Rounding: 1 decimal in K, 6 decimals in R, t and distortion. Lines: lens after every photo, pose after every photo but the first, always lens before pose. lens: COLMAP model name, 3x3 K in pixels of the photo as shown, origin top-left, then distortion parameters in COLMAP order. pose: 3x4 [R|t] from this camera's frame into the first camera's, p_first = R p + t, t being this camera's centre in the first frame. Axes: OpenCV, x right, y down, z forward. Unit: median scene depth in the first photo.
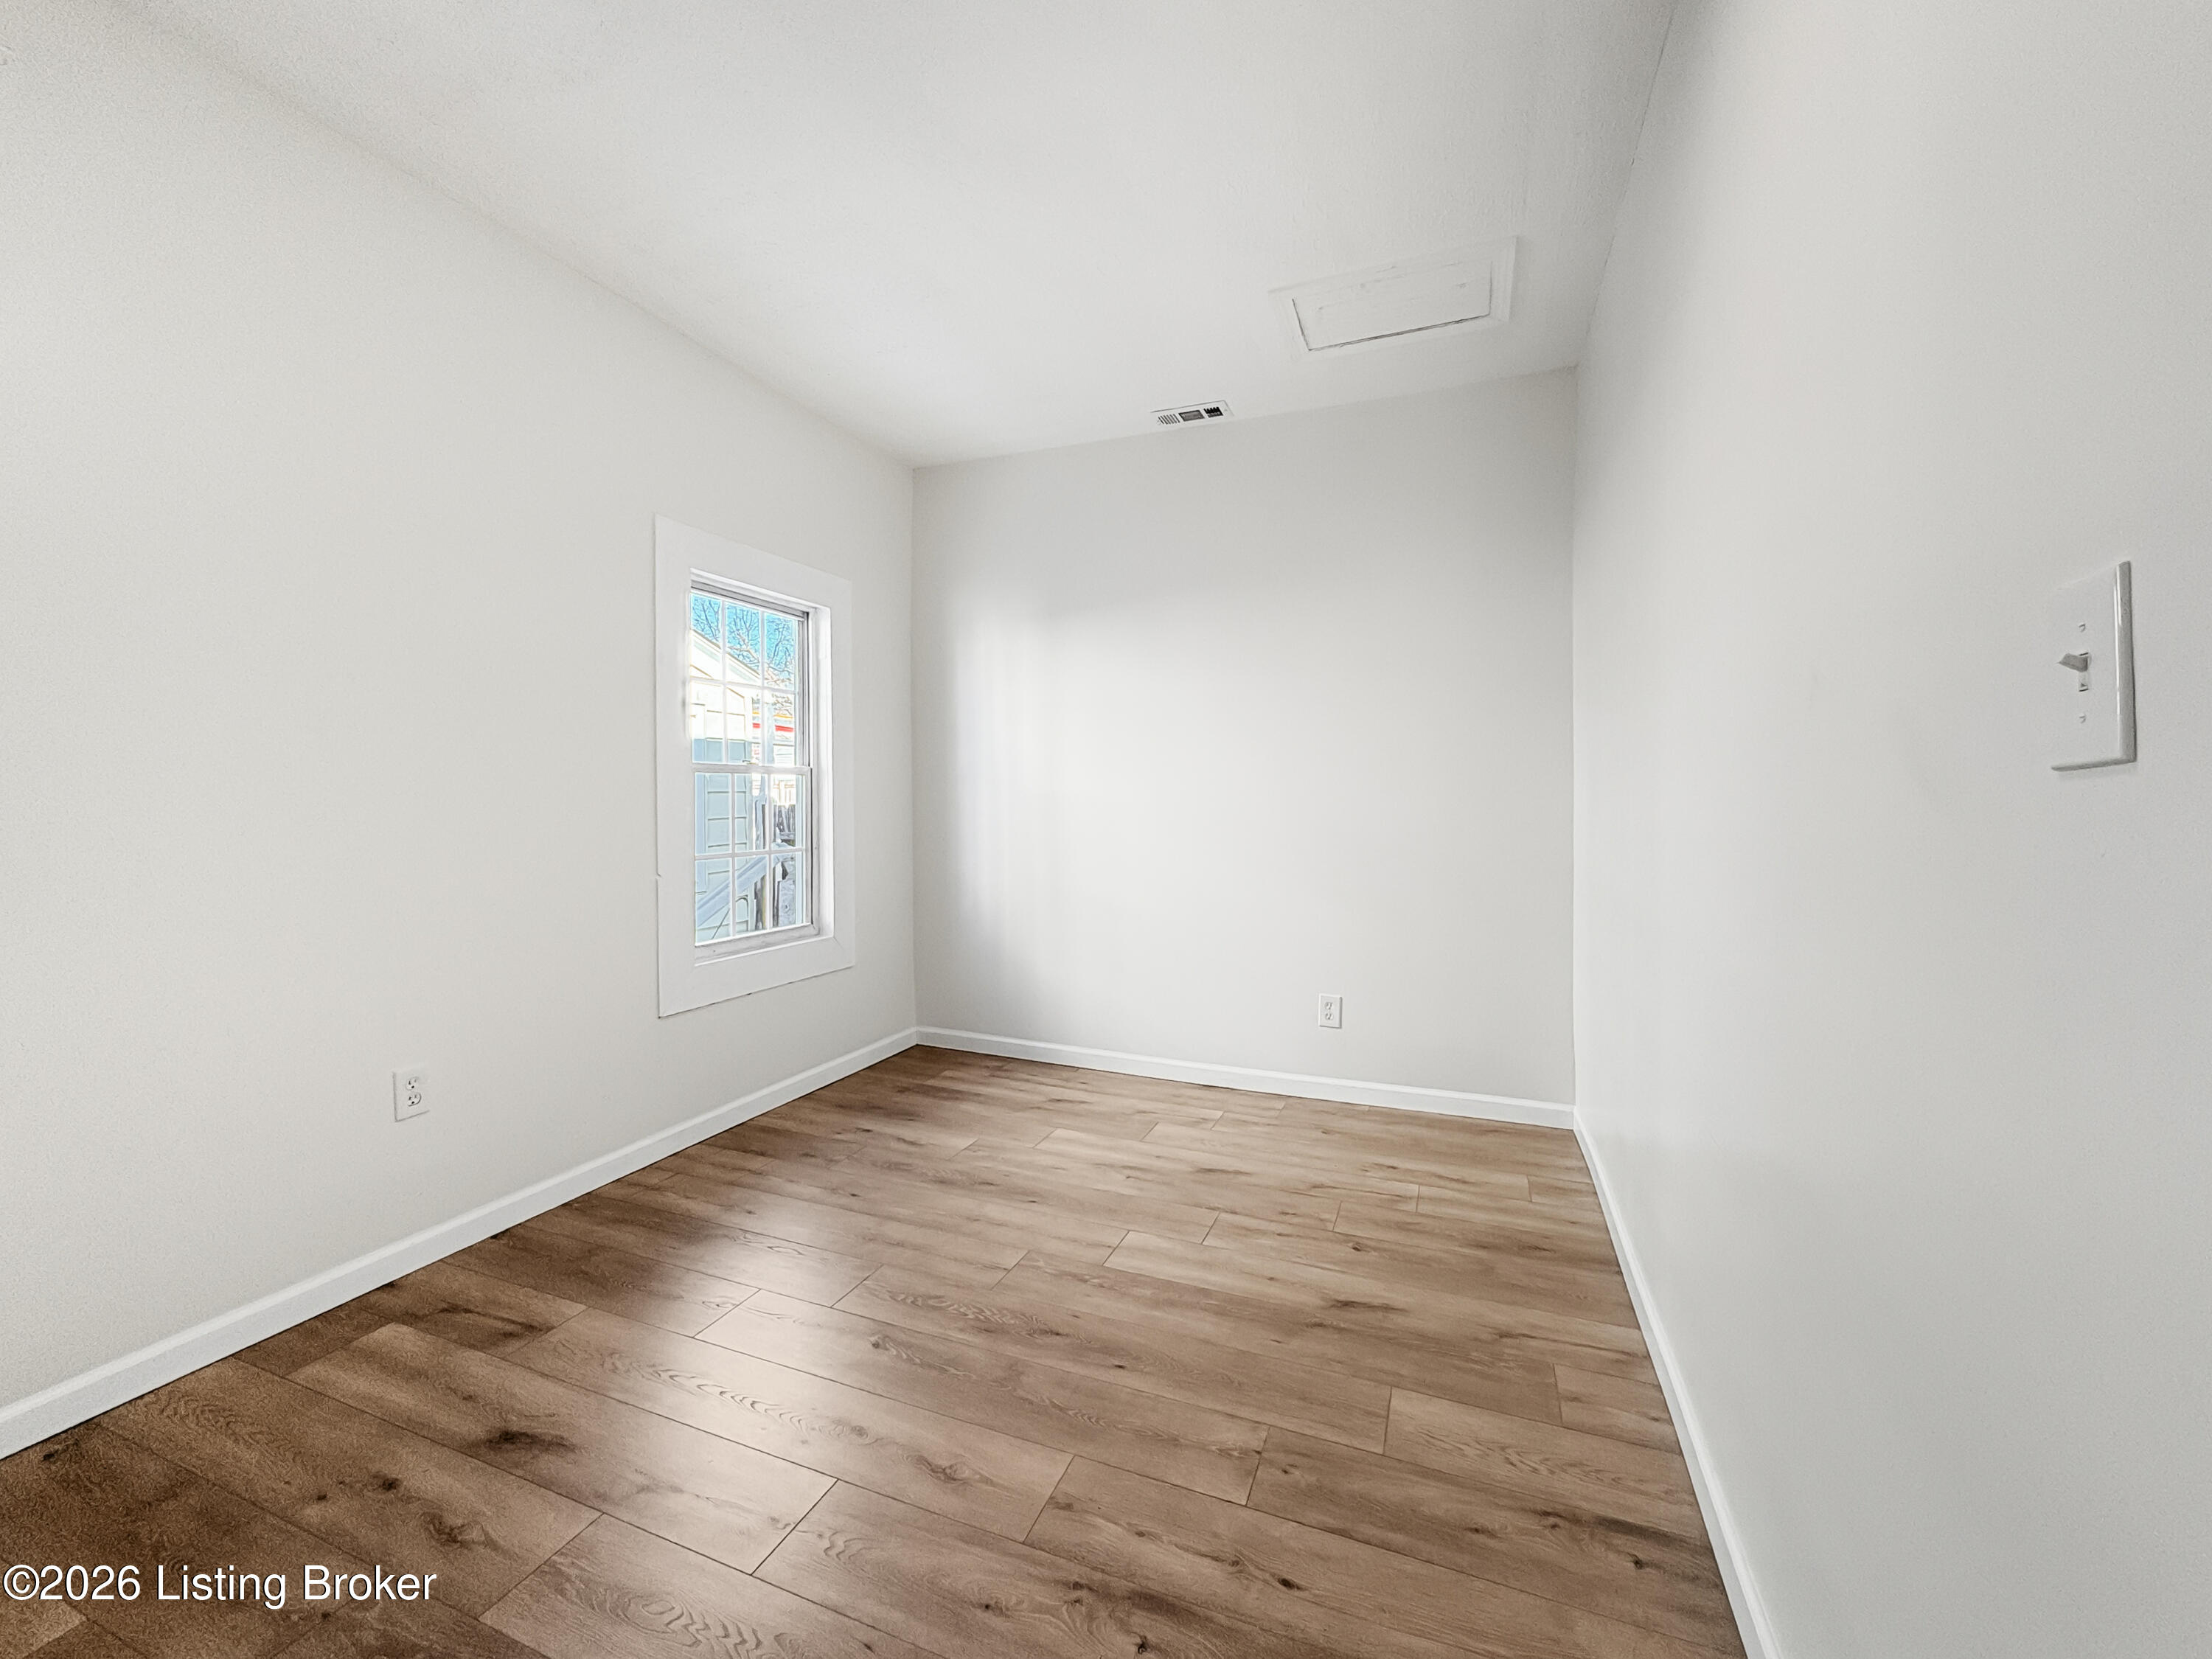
lens RADIAL K [[910.0, 0, 1045.0], [0, 910.0, 790.5], [0, 0, 1]] dist [0.000441, -0.000917]
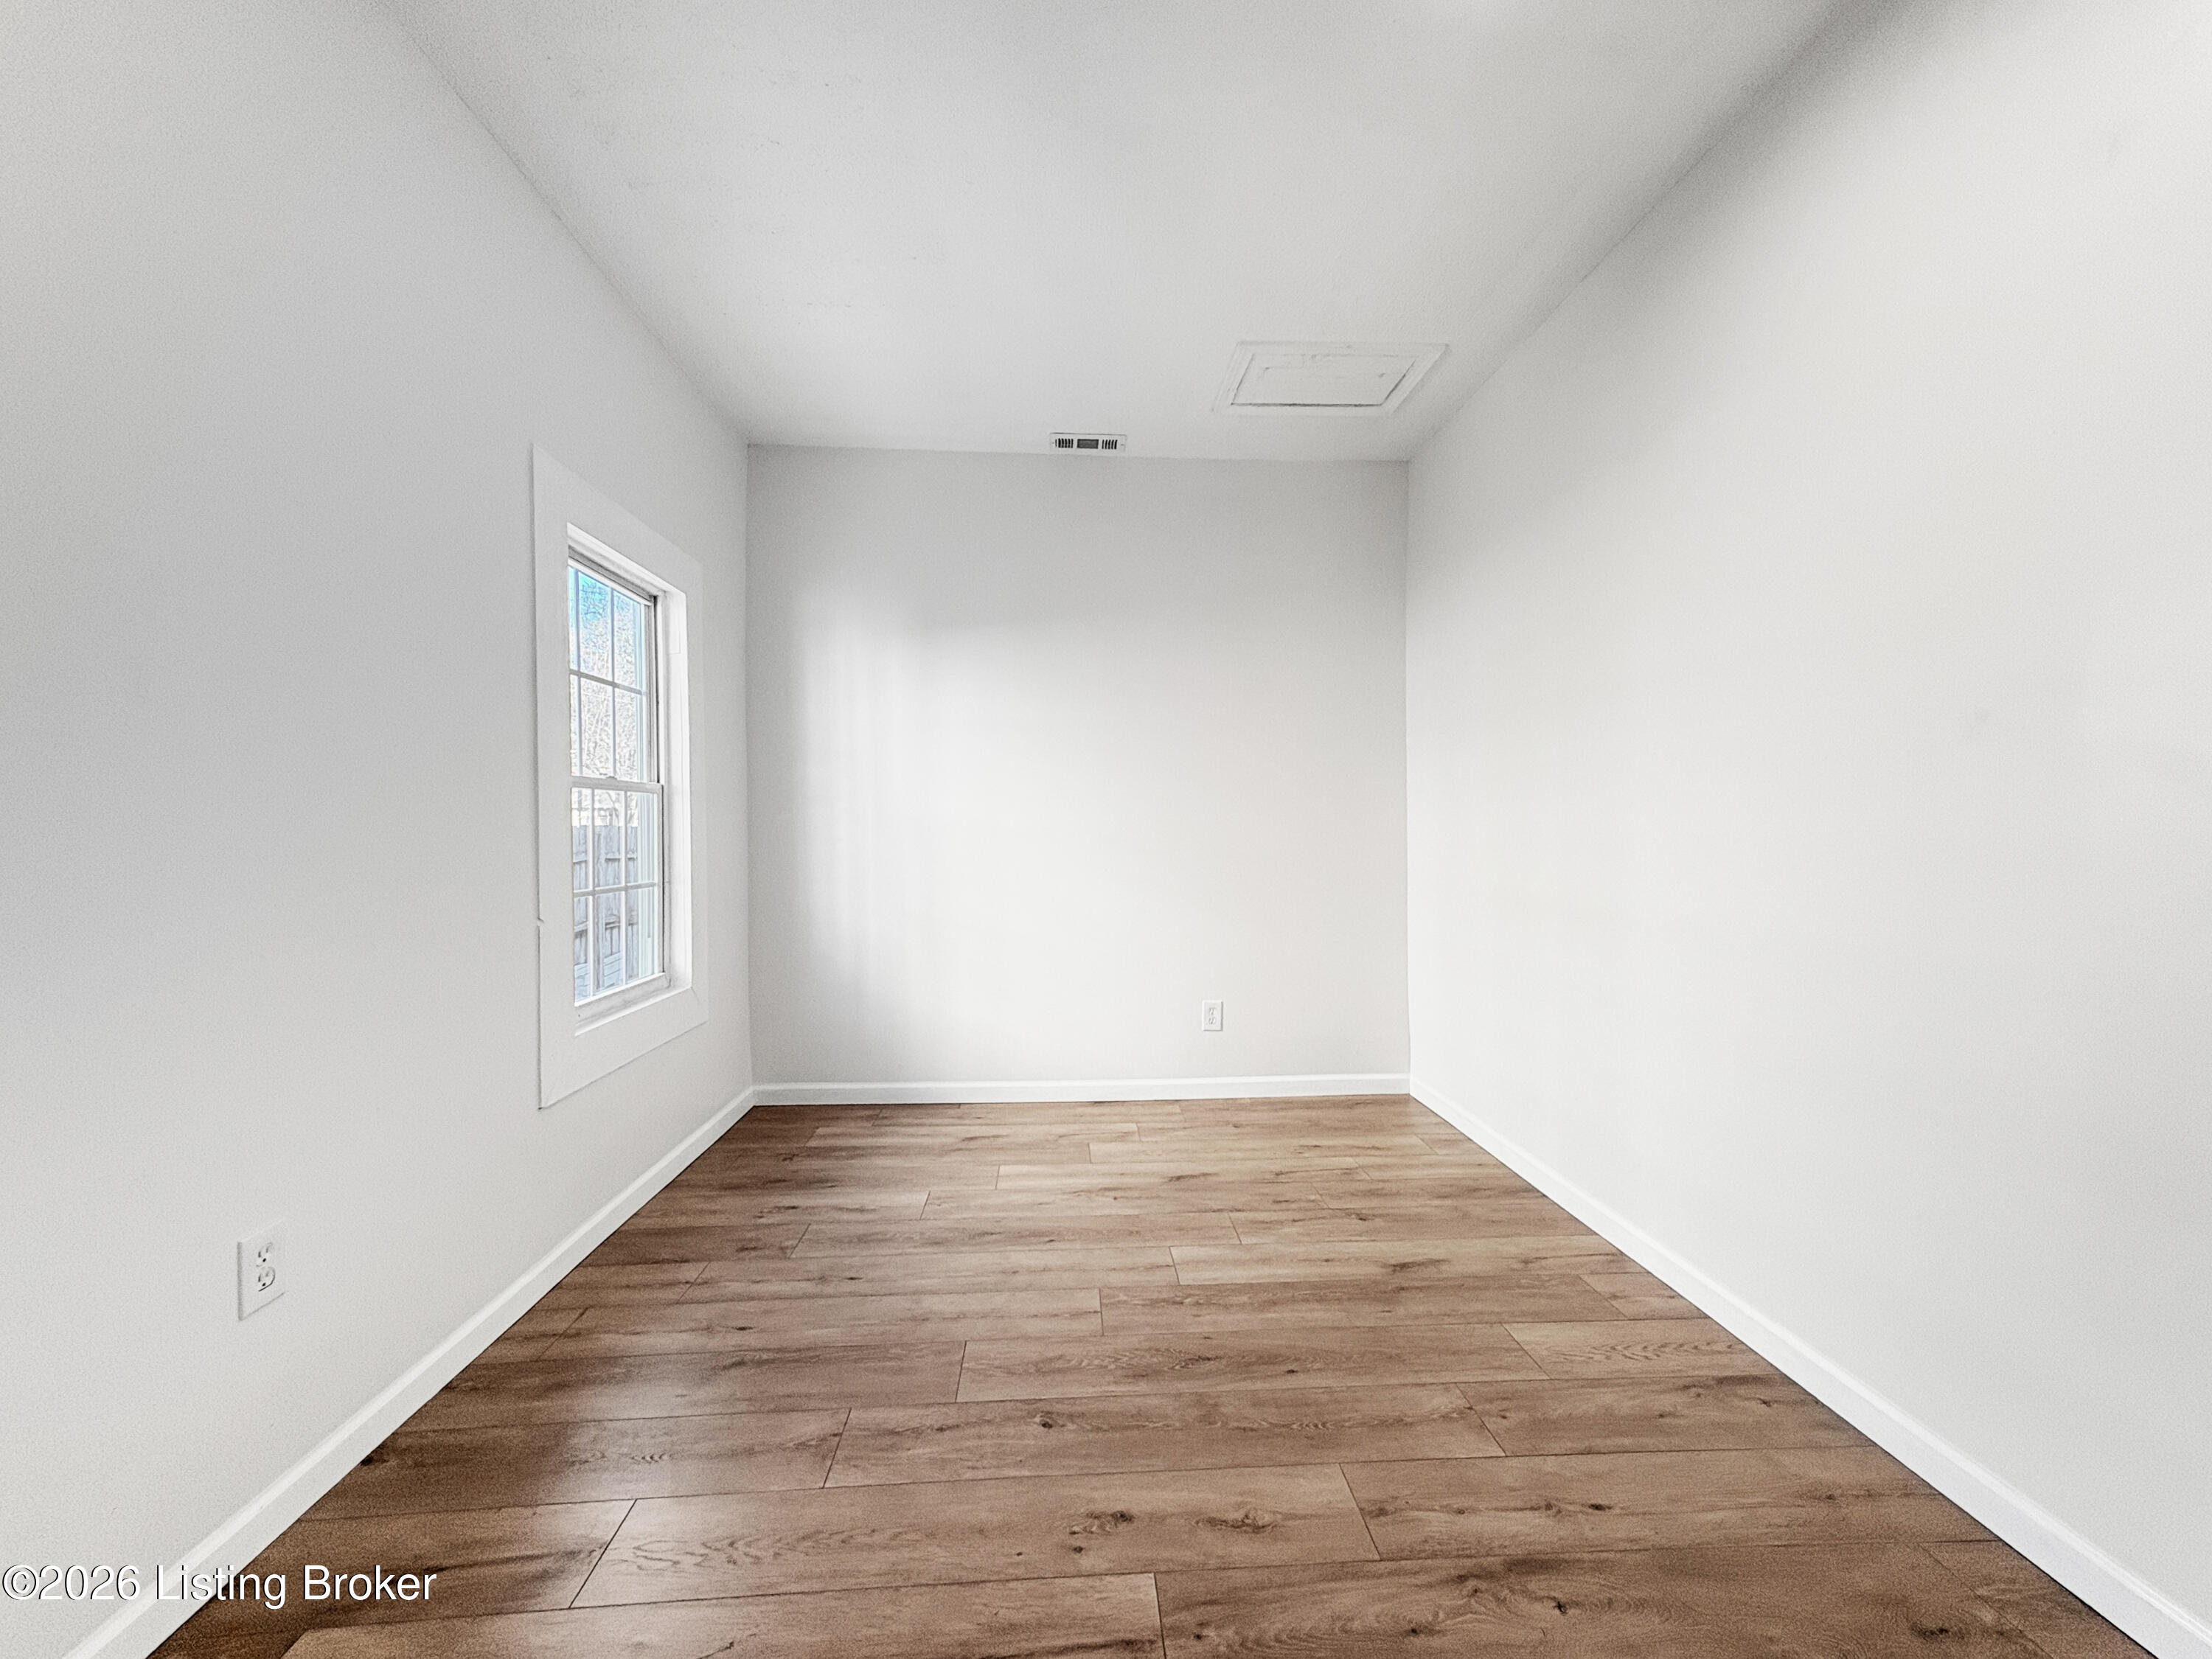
lens RADIAL K [[910.0, 0, 1051.1], [0, 910.0, 802.9], [0, 0, 1]] dist [0.000441, -0.000917]
pose [[0.903662, 0.000509, 0.428247, -0.396930], [0.010380, 0.999679, -0.023091, 0.018539], [-0.428121, 0.025311, 0.903367, 0.131086]]
